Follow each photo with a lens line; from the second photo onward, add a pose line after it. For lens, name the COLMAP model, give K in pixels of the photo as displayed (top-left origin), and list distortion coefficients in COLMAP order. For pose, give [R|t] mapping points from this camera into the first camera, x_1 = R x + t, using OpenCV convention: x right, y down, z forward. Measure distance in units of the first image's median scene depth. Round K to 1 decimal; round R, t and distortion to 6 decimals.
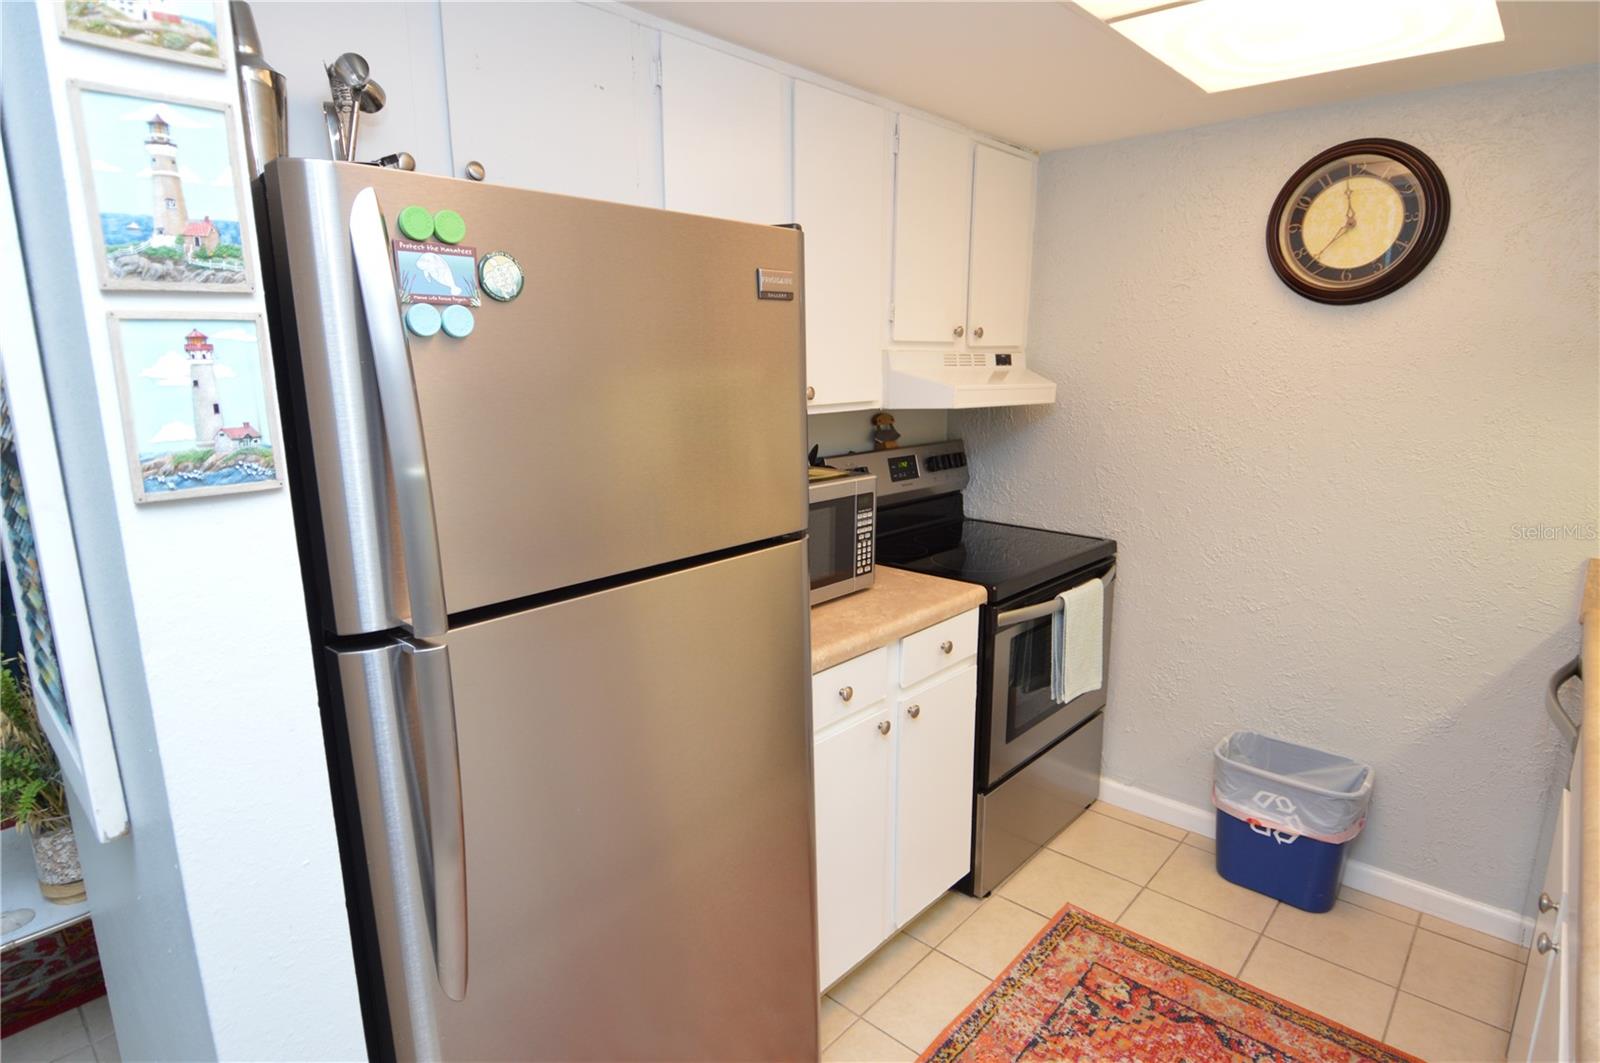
lens RADIAL K [[863.0, 0, 806.7], [0, 863.0, 526.1], [0, 0, 1]] dist [0.026079, -0.036177]
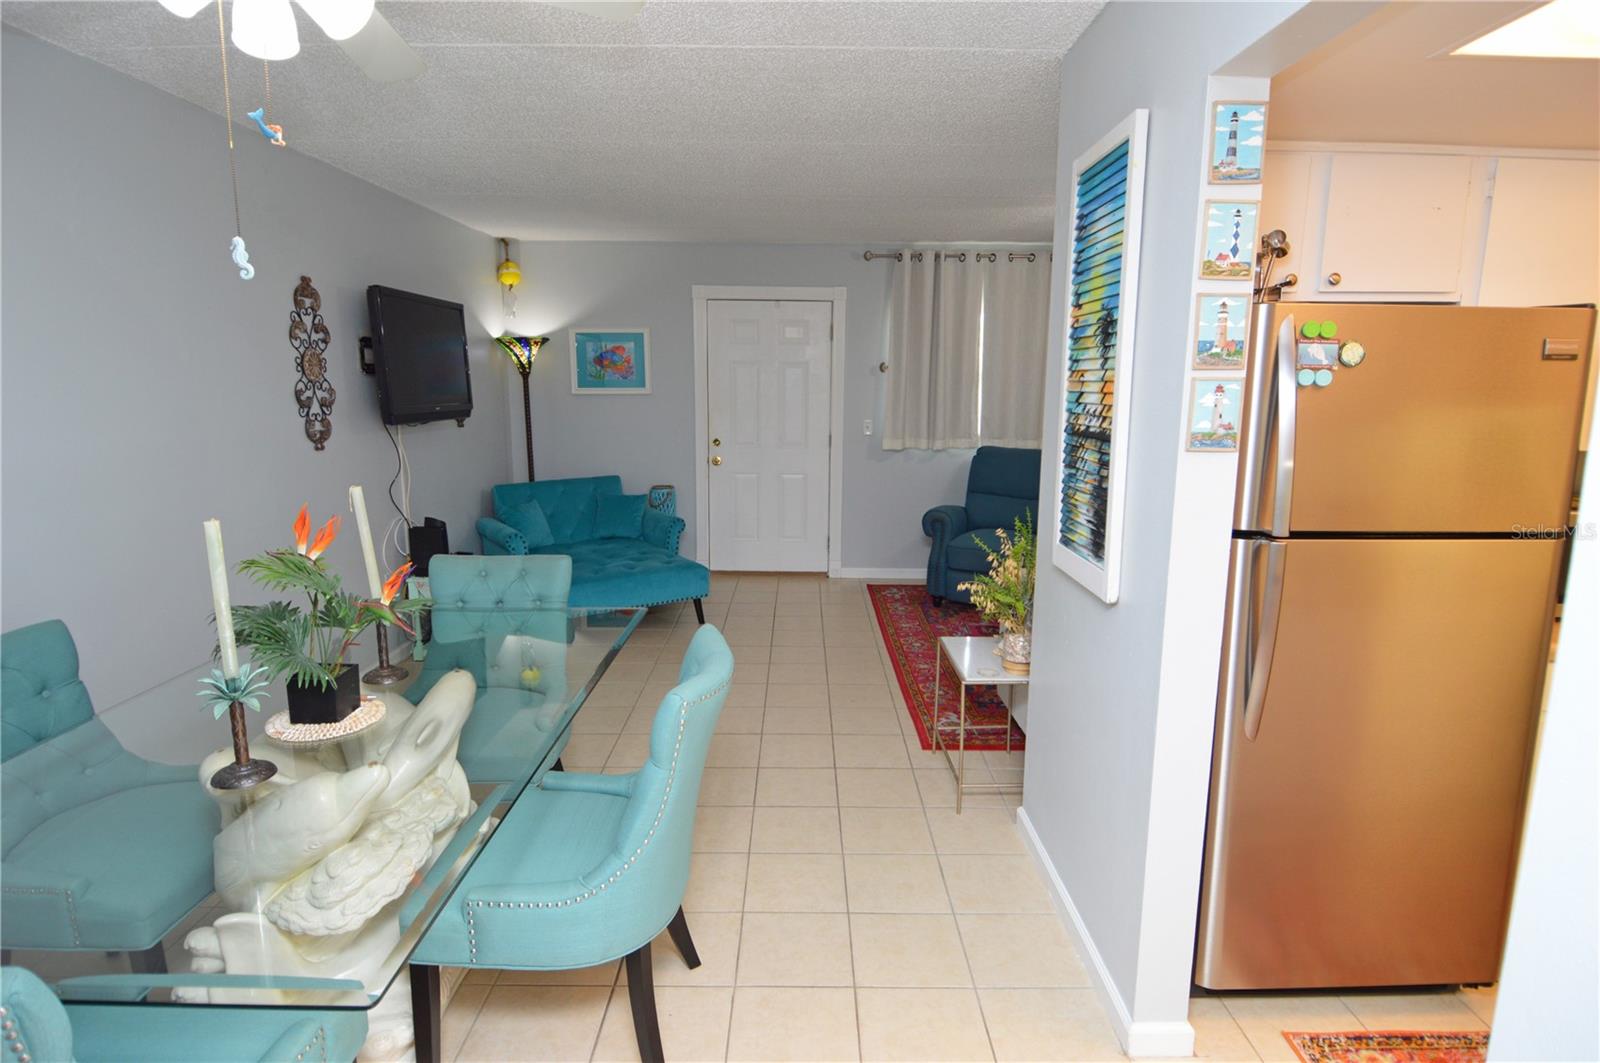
lens RADIAL K [[844.3, 0, 807.3], [0, 844.3, 528.5], [0, 0, 1]] dist [0.022777, -0.032853]
pose [[0.676044, 0.142007, -0.723048, 0.237043], [-0.159792, 0.986157, 0.044278, 0.197958], [0.719327, 0.085603, 0.689377, -1.120017]]
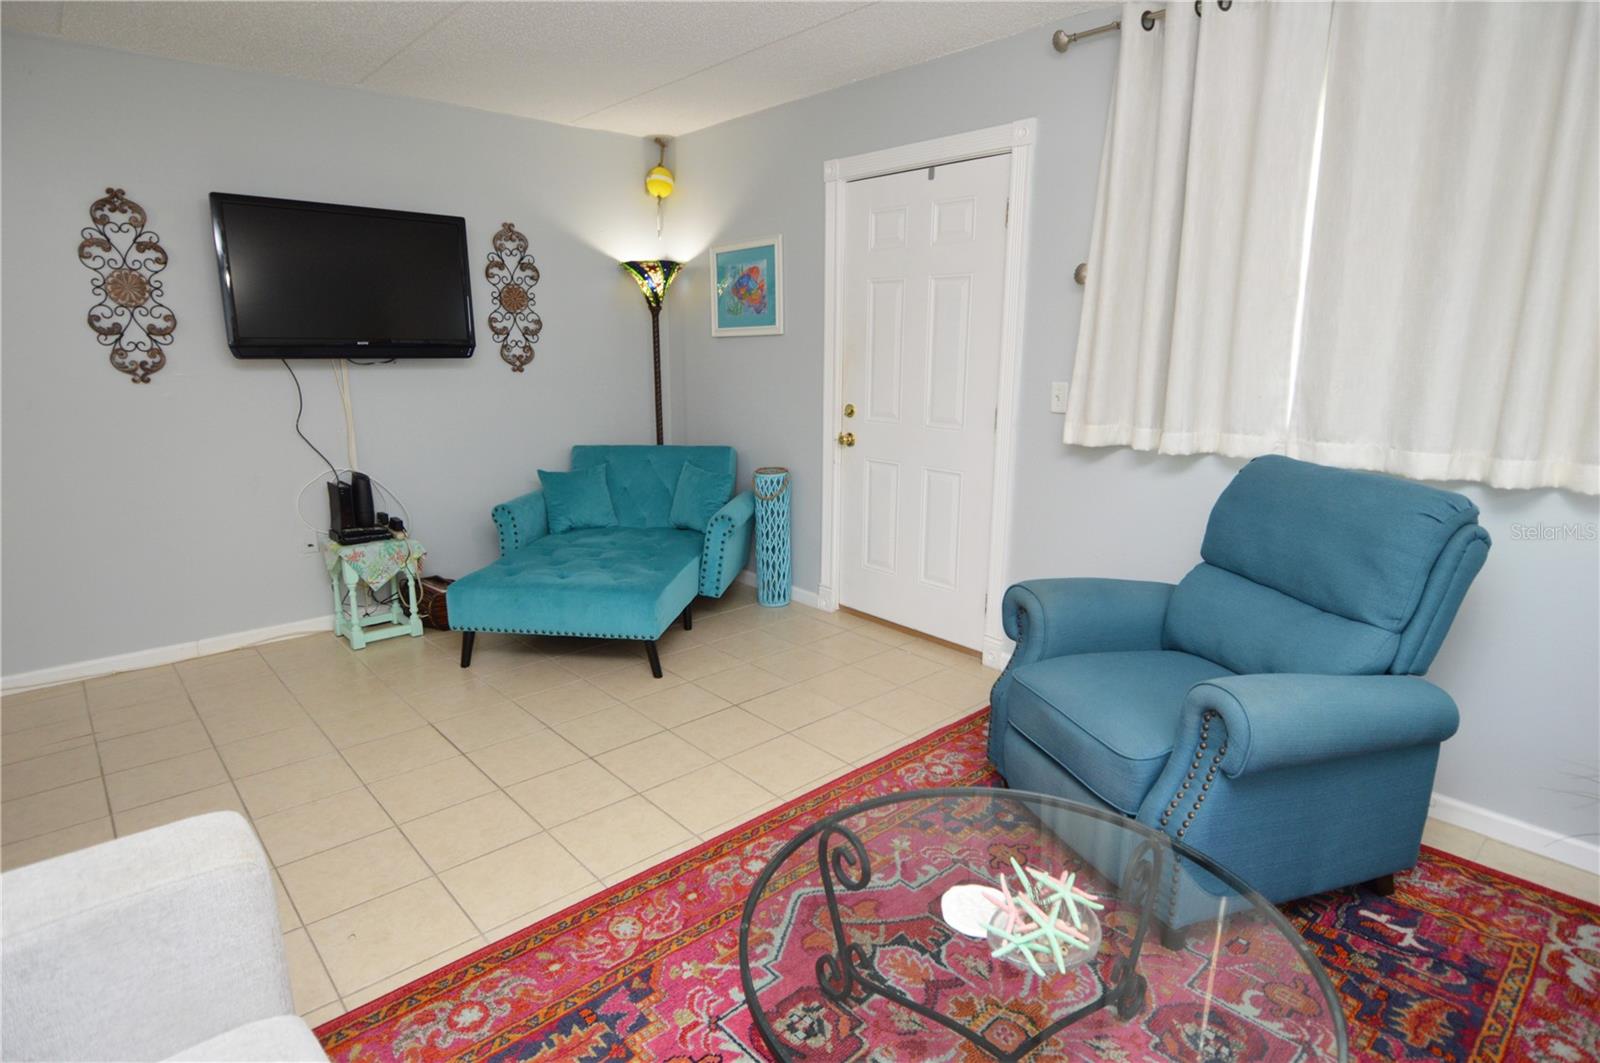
lens RADIAL K [[844.3, 0, 807.3], [0, 844.3, 528.5], [0, 0, 1]] dist [0.022777, -0.032853]
pose [[-0.087109, 0.223059, -0.970905, -0.741384], [-0.203394, 0.950098, 0.236527, -0.391479], [0.975214, 0.218080, -0.037393, 2.538537]]
